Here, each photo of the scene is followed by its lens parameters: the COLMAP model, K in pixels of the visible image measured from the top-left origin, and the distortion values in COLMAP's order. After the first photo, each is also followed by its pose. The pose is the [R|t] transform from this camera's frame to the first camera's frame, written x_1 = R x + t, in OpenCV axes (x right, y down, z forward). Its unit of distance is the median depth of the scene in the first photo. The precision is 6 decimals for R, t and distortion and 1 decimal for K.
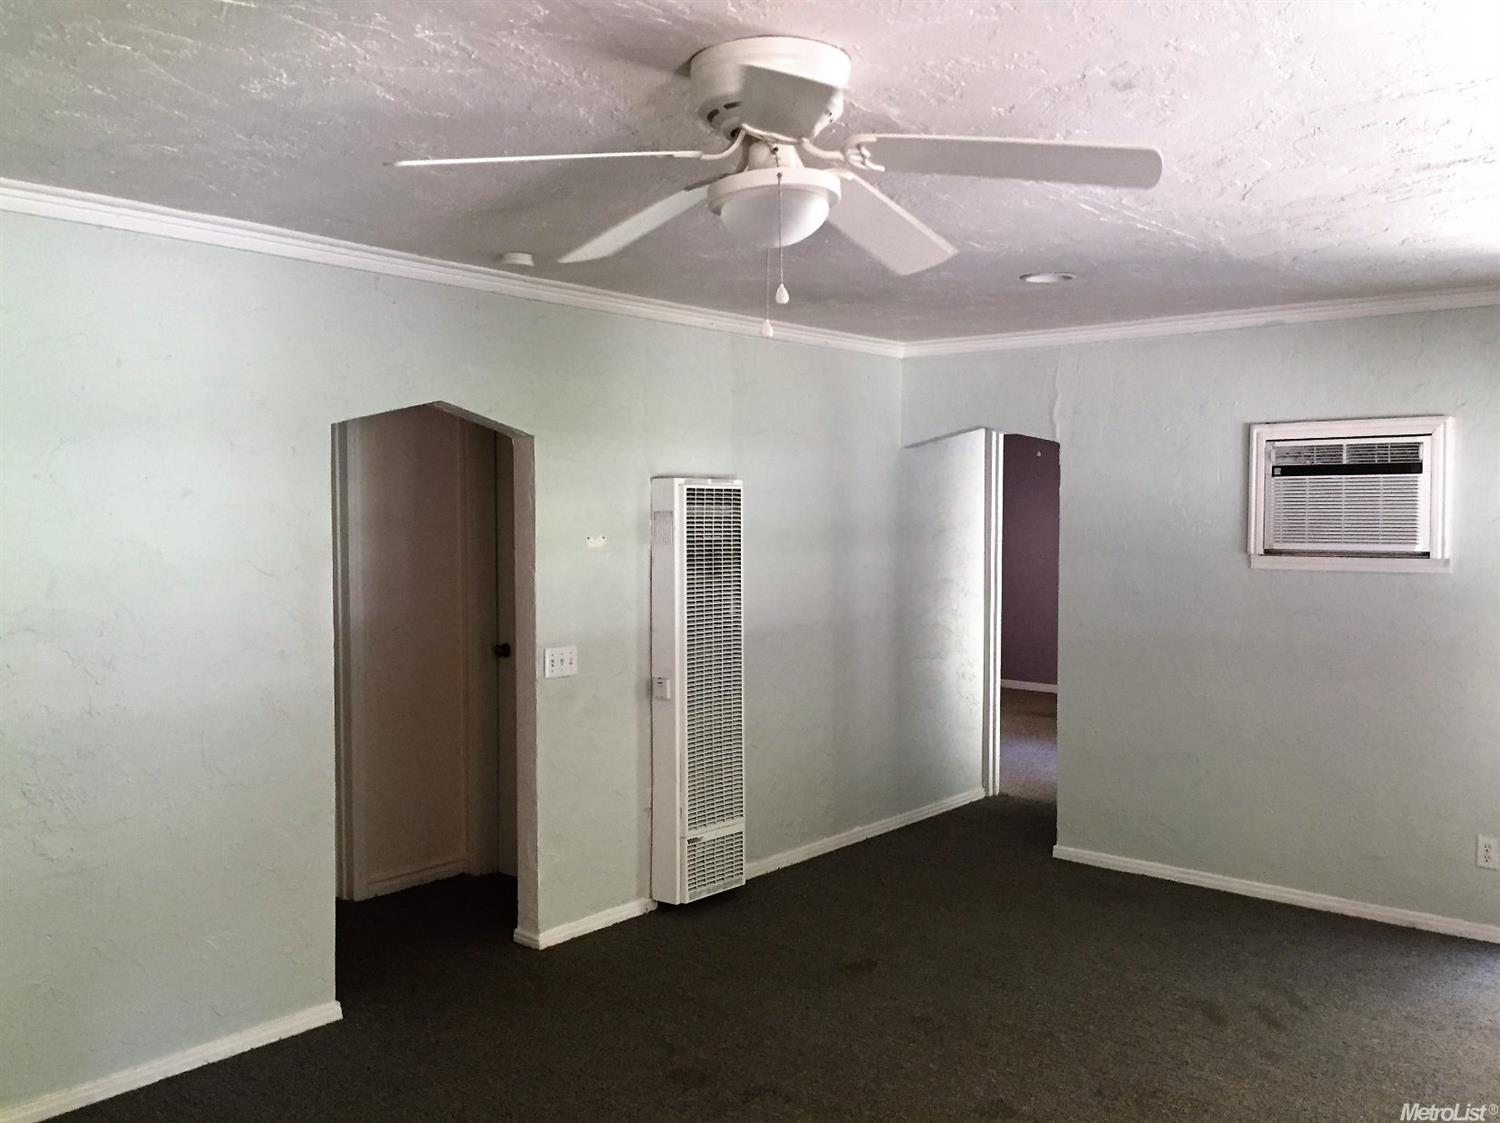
lens RADIAL K [[1248.8, 0, 750.0], [0, 1248.8, 561.5], [0, 0, 1]] dist [0.001995, -0.006571]
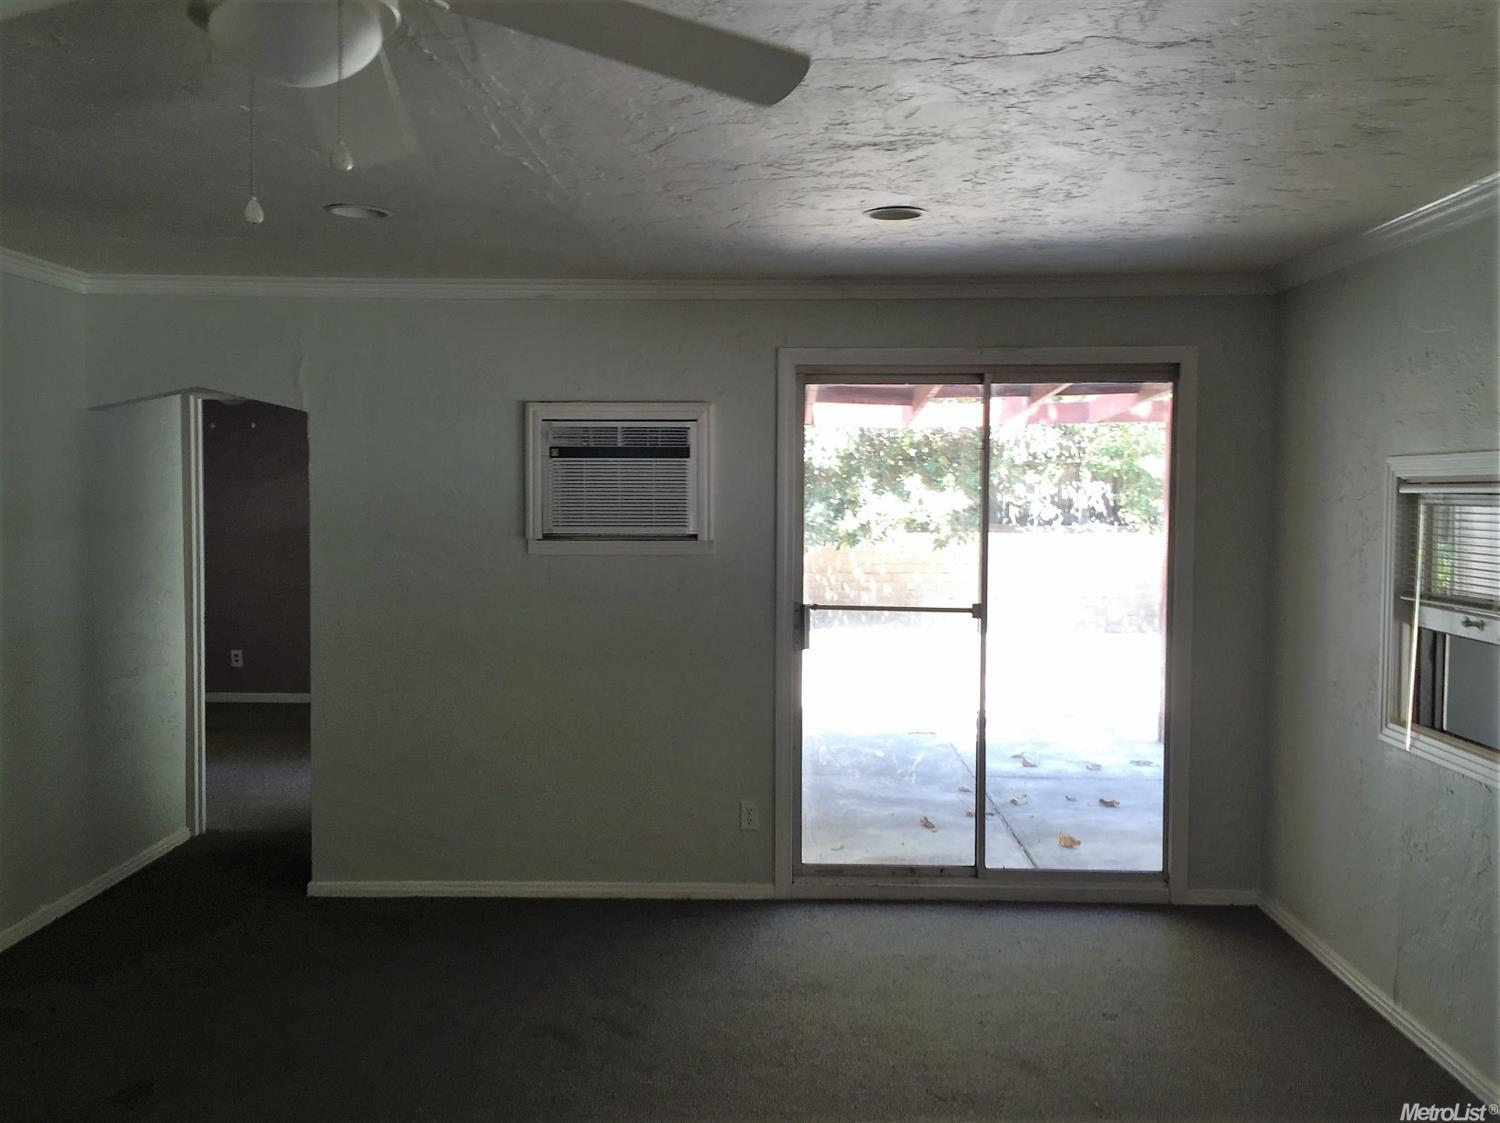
lens RADIAL K [[1298.0, 0, 750.0], [0, 1298.0, 561.5], [0, 0, 1]] dist [0.067028, -0.094941]
pose [[0.772675, -0.028184, 0.634176, -0.097972], [0.021226, 0.999602, 0.018562, -0.003534], [-0.634447, -0.000881, 0.772966, 0.128421]]
